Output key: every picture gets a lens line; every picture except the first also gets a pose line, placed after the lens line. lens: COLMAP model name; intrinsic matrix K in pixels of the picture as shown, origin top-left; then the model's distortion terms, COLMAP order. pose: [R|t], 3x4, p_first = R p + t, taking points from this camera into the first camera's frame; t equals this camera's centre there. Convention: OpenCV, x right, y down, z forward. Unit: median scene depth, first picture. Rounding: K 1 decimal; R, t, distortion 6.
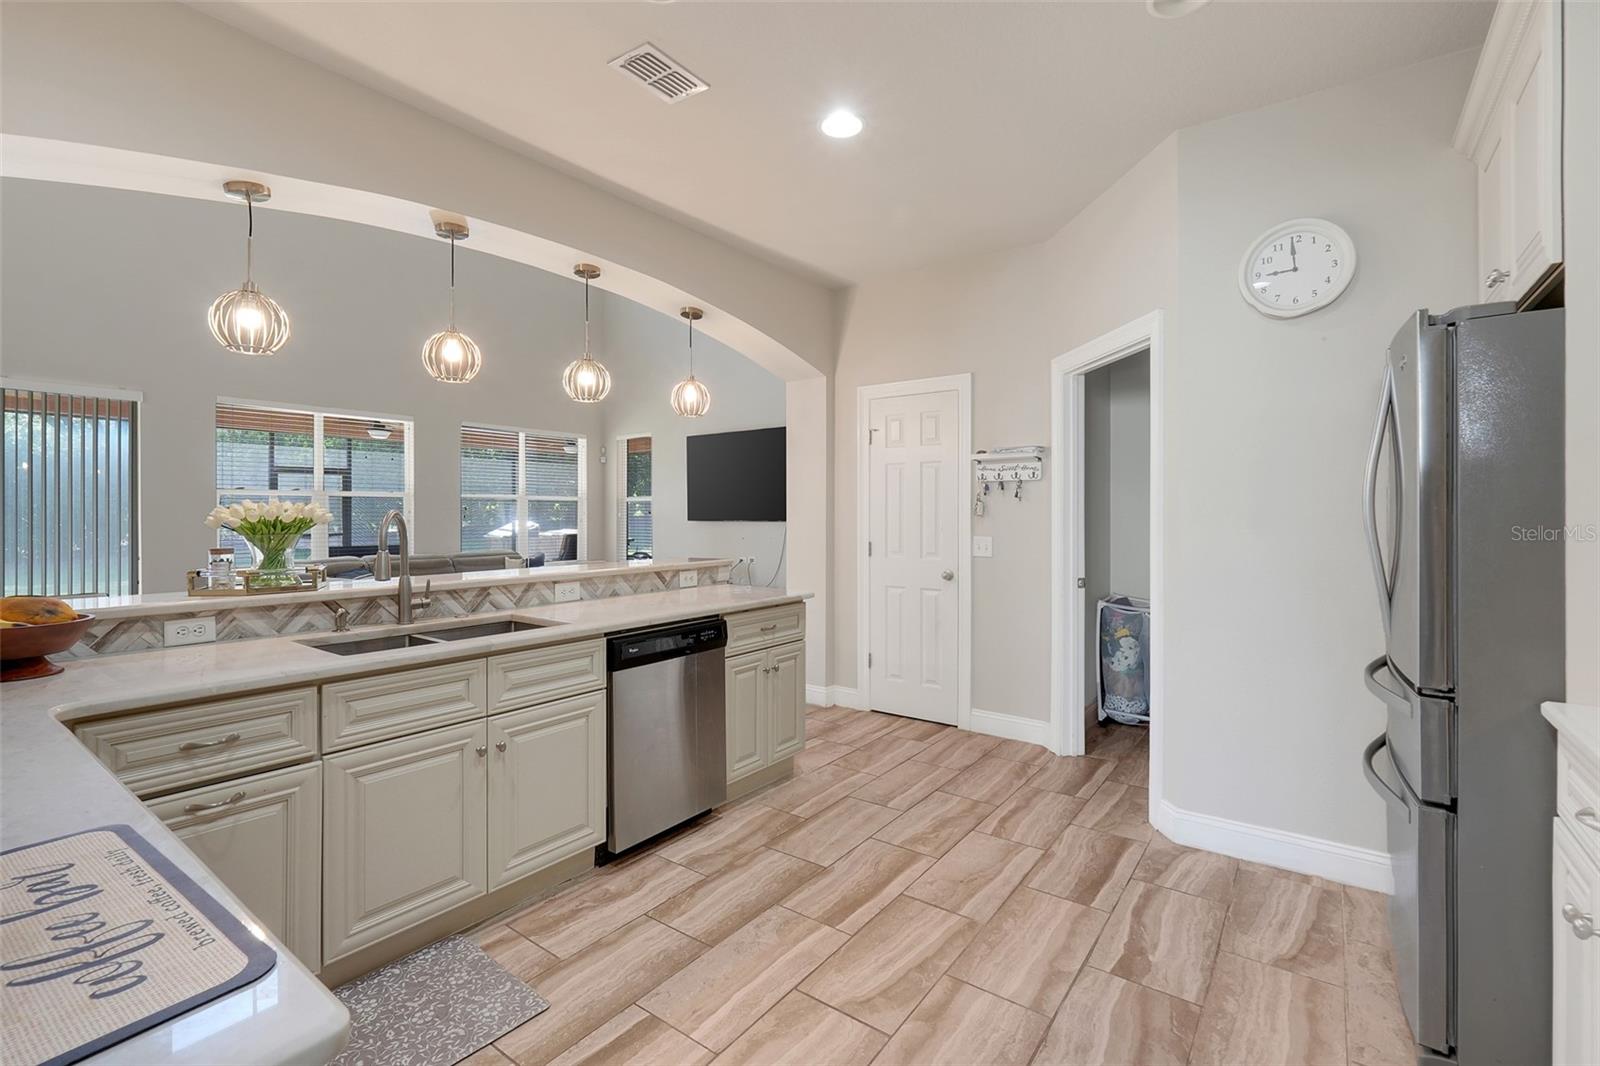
lens RADIAL K [[708.5, 0, 788.3], [0, 708.5, 528.1], [0, 0, 1]] dist [-0.004732, 0.001060]
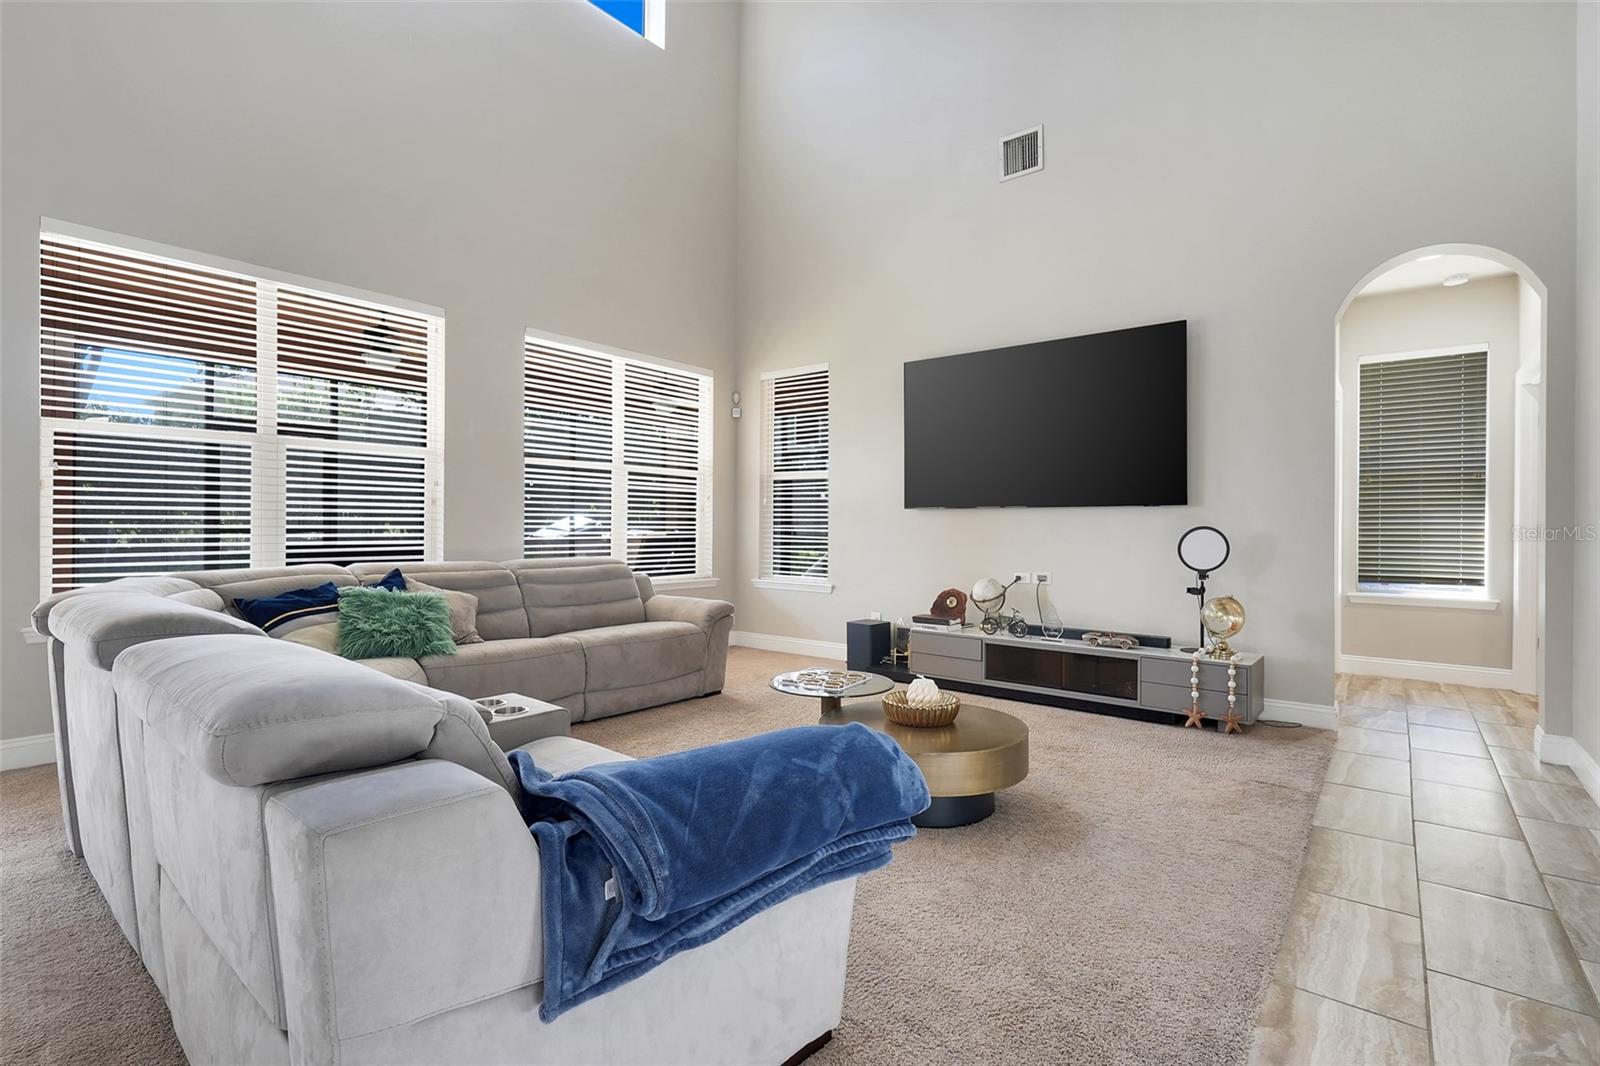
lens RADIAL K [[758.4, 0, 791.8], [0, 758.4, 541.2], [0, 0, 1]] dist [0.002914, -0.001460]
pose [[0.999782, 0.008733, -0.018957, -0.222718], [-0.008614, 0.999943, 0.006368, 0.013199], [0.019011, -0.006203, 0.999800, 0.374878]]
